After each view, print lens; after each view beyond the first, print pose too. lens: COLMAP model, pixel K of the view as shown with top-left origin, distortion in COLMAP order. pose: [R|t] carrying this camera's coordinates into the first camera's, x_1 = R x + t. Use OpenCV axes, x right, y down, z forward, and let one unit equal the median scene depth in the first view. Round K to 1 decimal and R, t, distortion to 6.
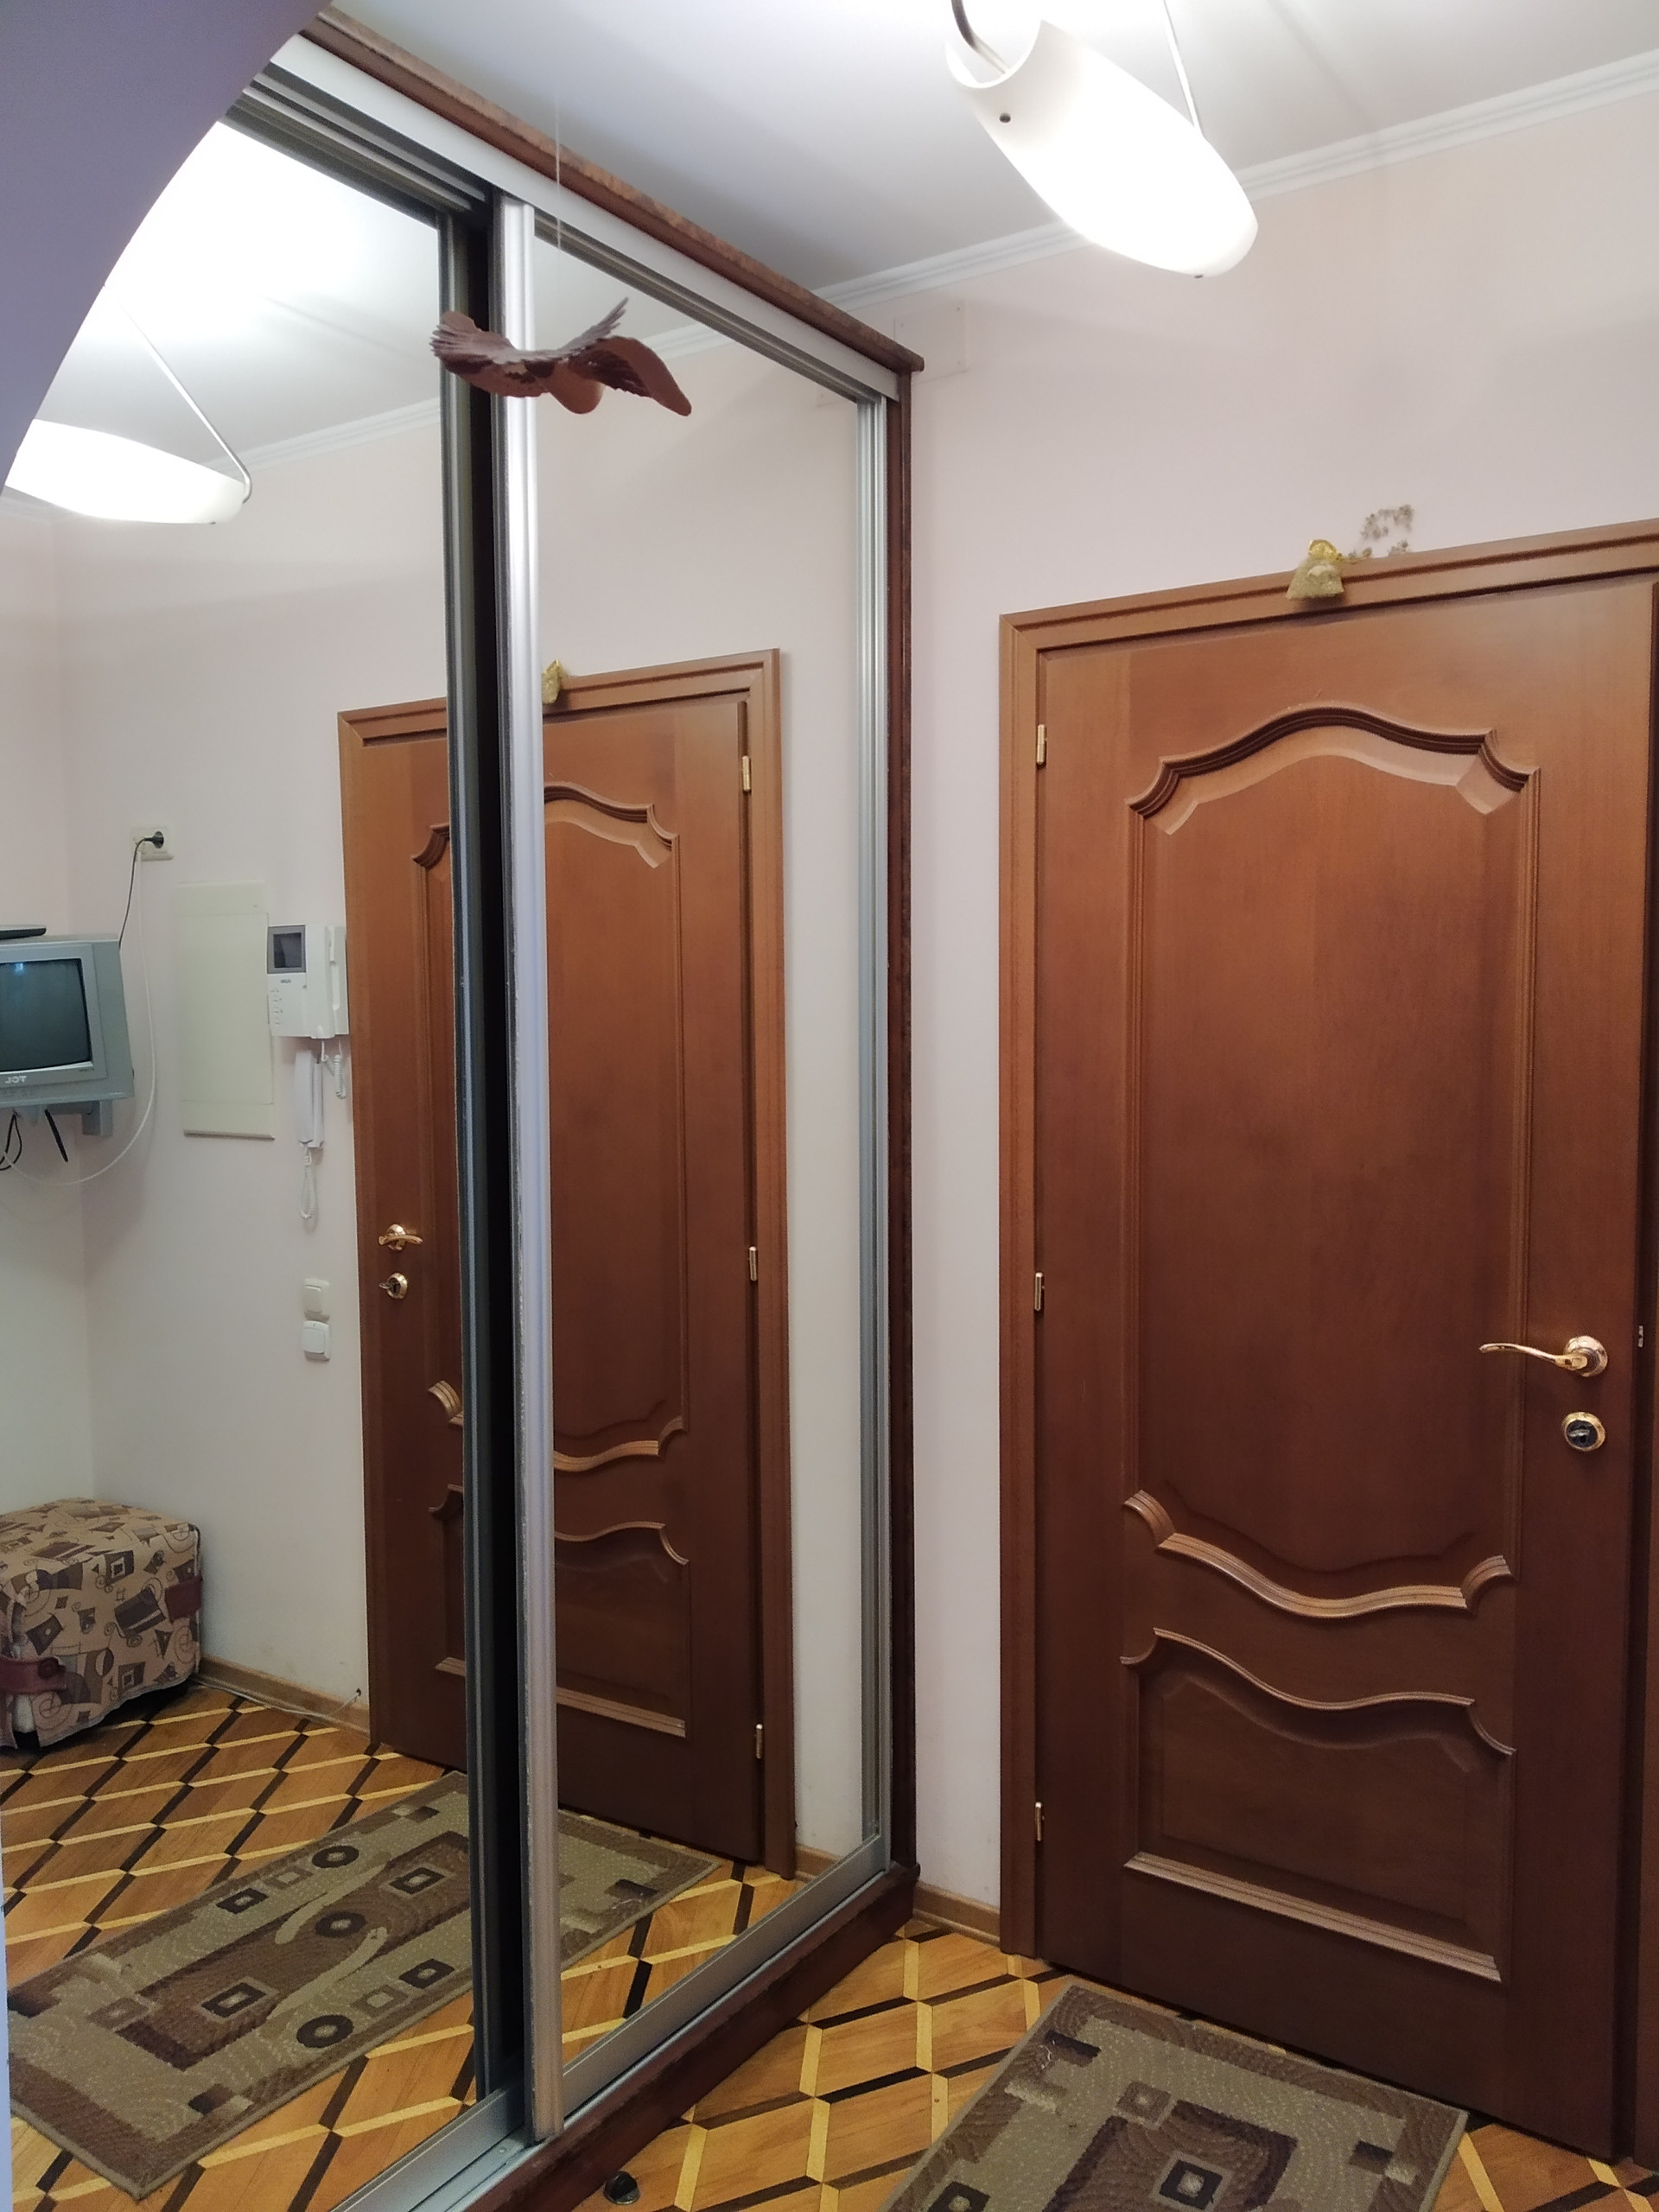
lens RADIAL K [[1728.4, 0, 829.7], [0, 1728.4, 1116.2], [0, 0, 1]] dist [-0.002758, -0.007475]
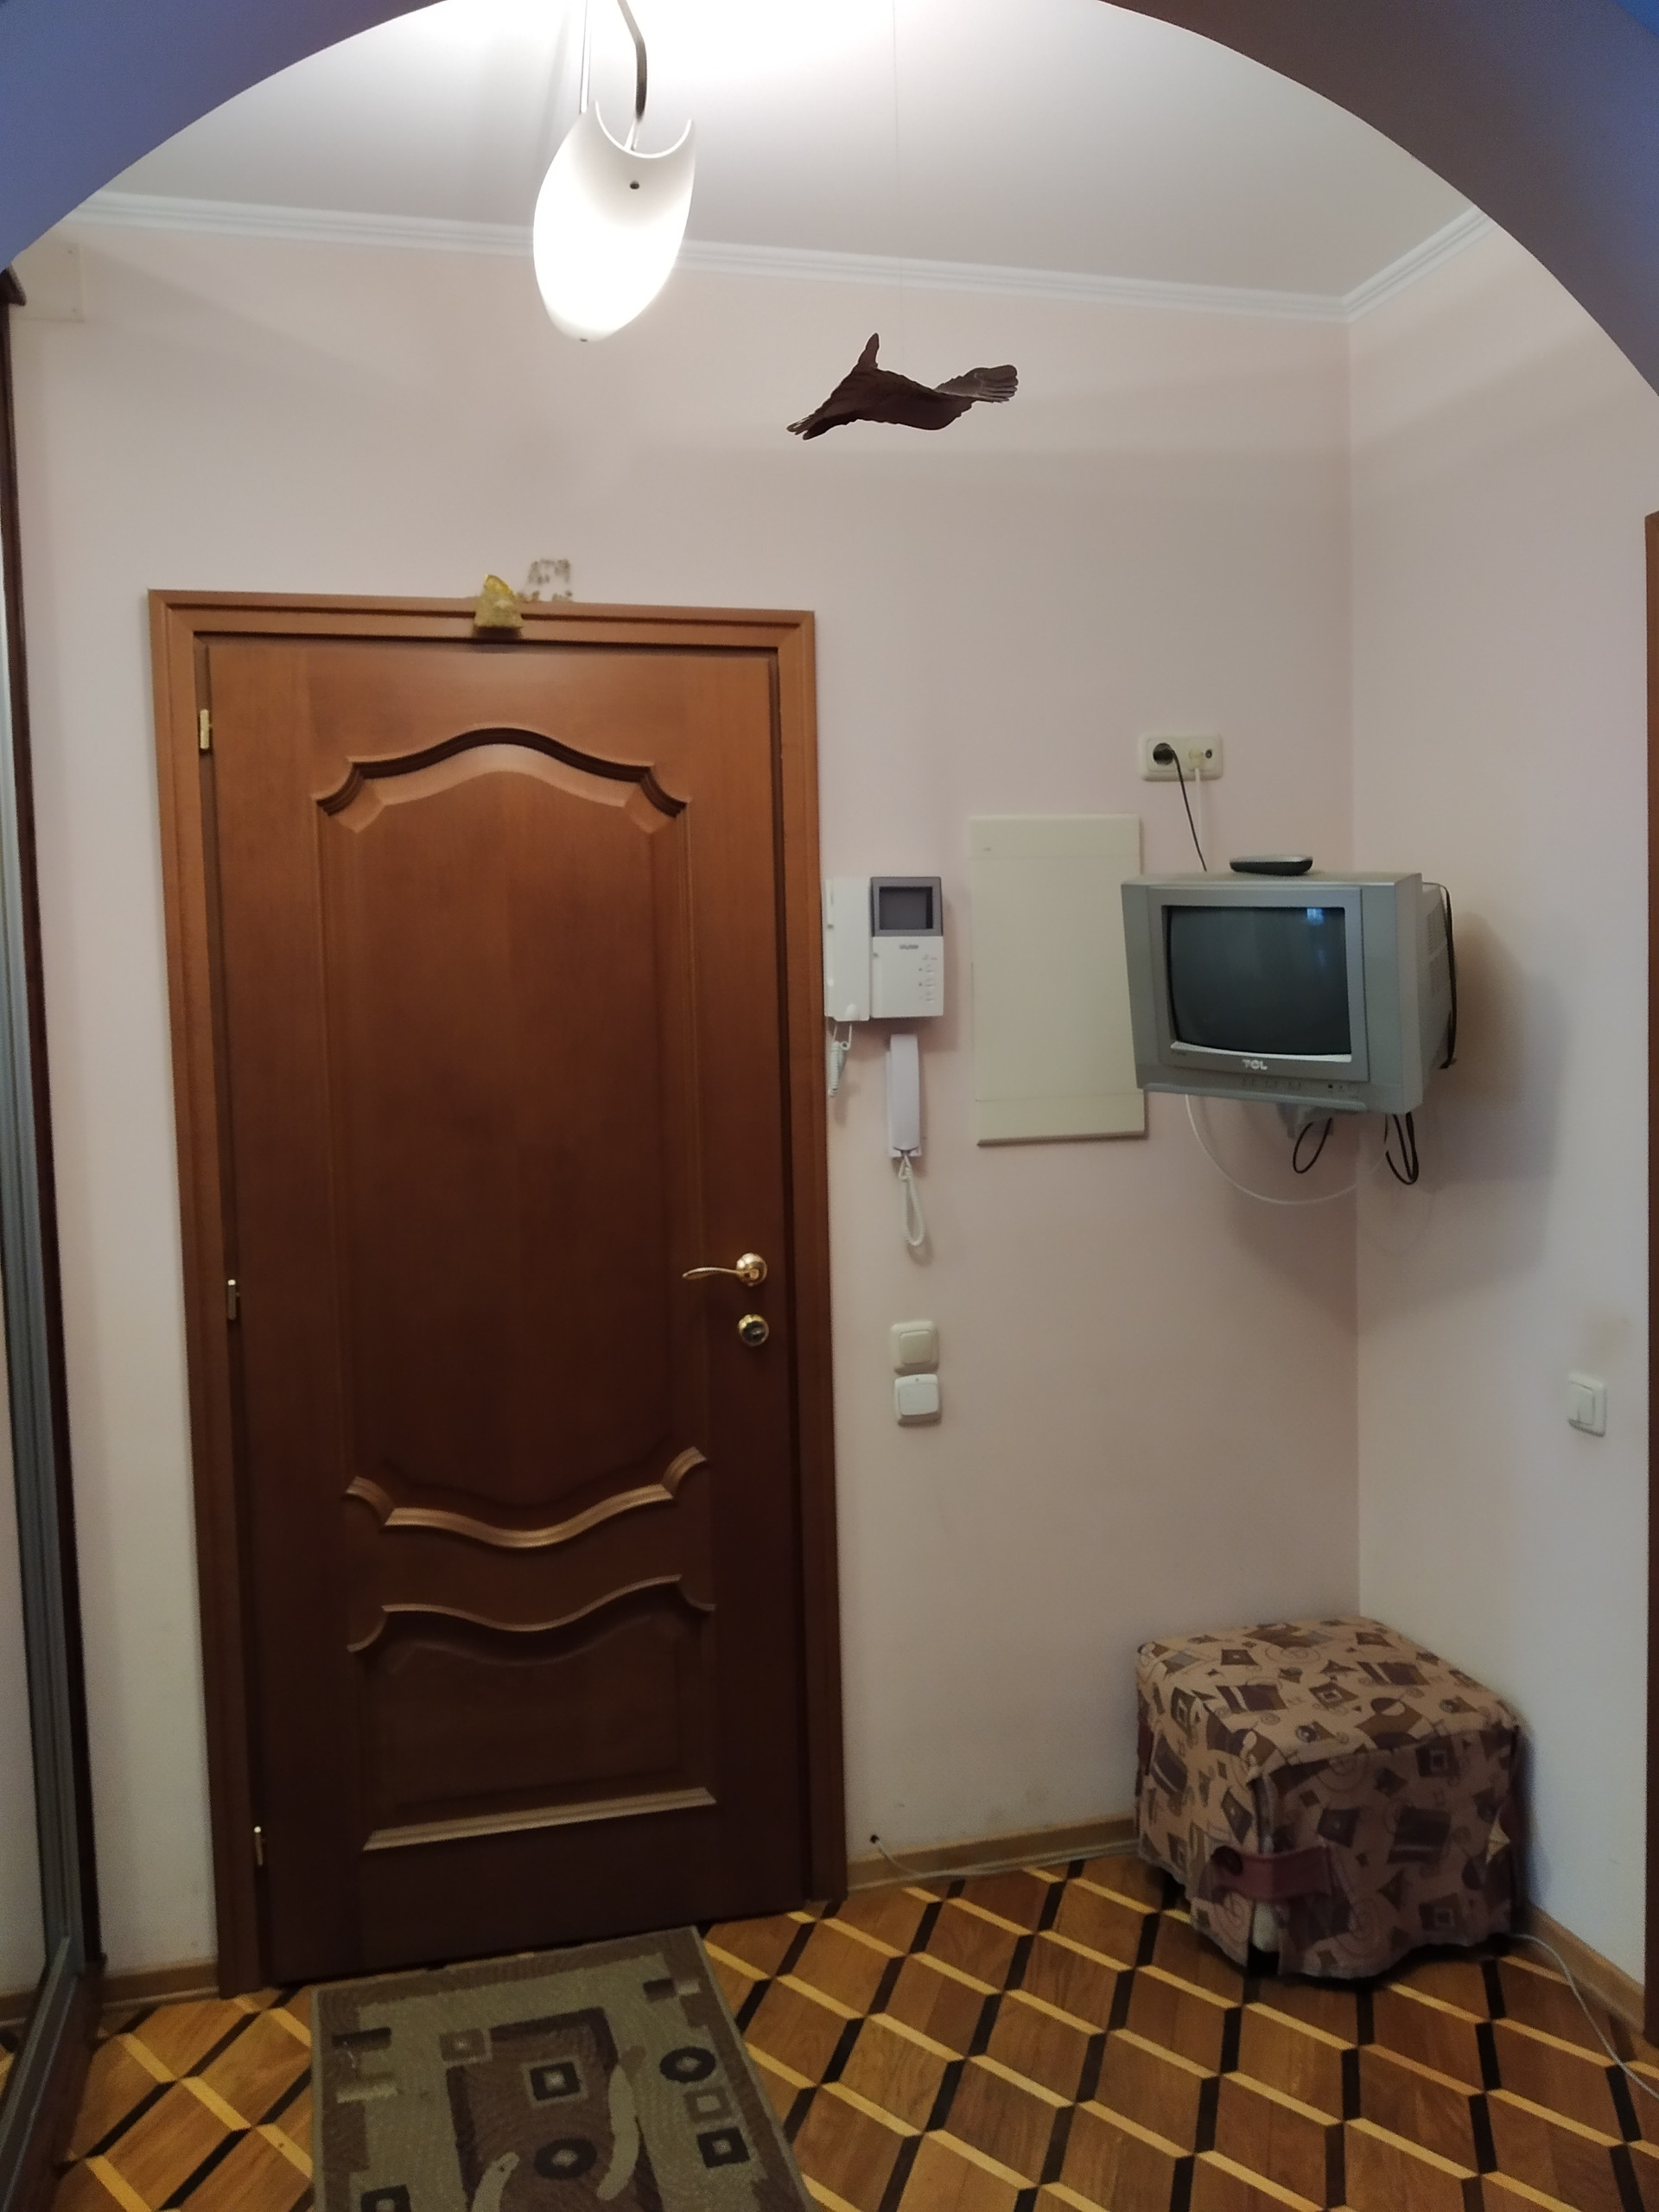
lens RADIAL K [[1758.1, 0, 829.5], [0, 1758.1, 1106.0], [0, 0, 1]] dist [-0.009210, -0.011103]
pose [[0.647285, -0.055215, 0.760245, -0.438585], [0.068421, 0.997556, 0.014196, 0.004199], [-0.759171, 0.042828, 0.649481, 0.116470]]
